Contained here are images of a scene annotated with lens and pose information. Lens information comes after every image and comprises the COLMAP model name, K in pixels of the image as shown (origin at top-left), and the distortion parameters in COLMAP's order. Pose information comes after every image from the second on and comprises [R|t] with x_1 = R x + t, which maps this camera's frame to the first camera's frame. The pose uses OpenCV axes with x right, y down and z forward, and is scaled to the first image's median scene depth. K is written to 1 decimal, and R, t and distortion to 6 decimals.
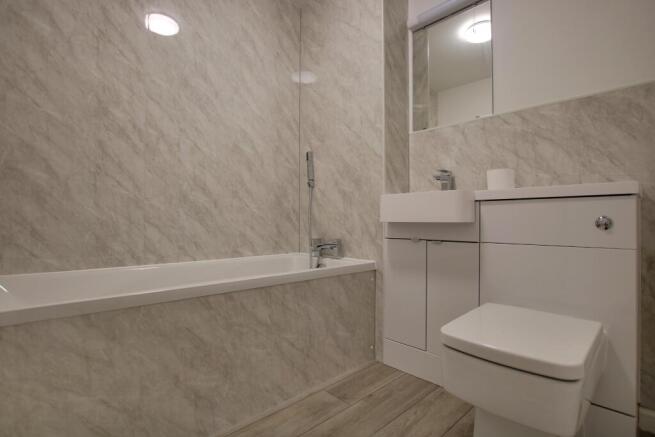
lens RADIAL K [[315.9, 0, 327.5], [0, 315.9, 218.5], [0, 0, 1]] dist [-0.029892, 0.001165]
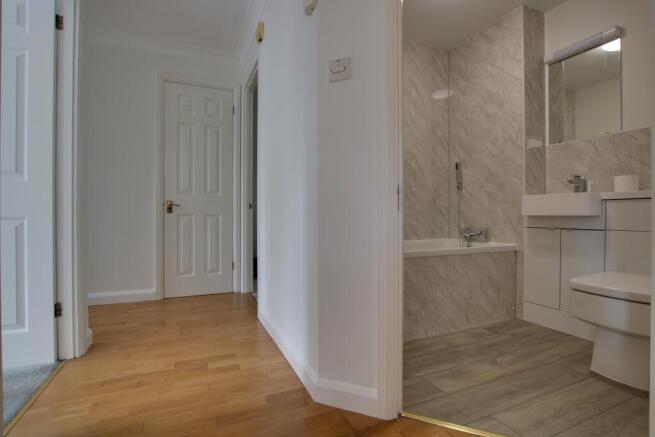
lens RADIAL K [[315.9, 0, 327.5], [0, 315.9, 218.5], [0, 0, 1]] dist [-0.029892, 0.001165]
pose [[0.941170, 0.000531, -0.337933, -0.154816], [0.006443, 0.999789, 0.019517, -0.006808], [0.337872, -0.020546, 0.940968, -0.516574]]
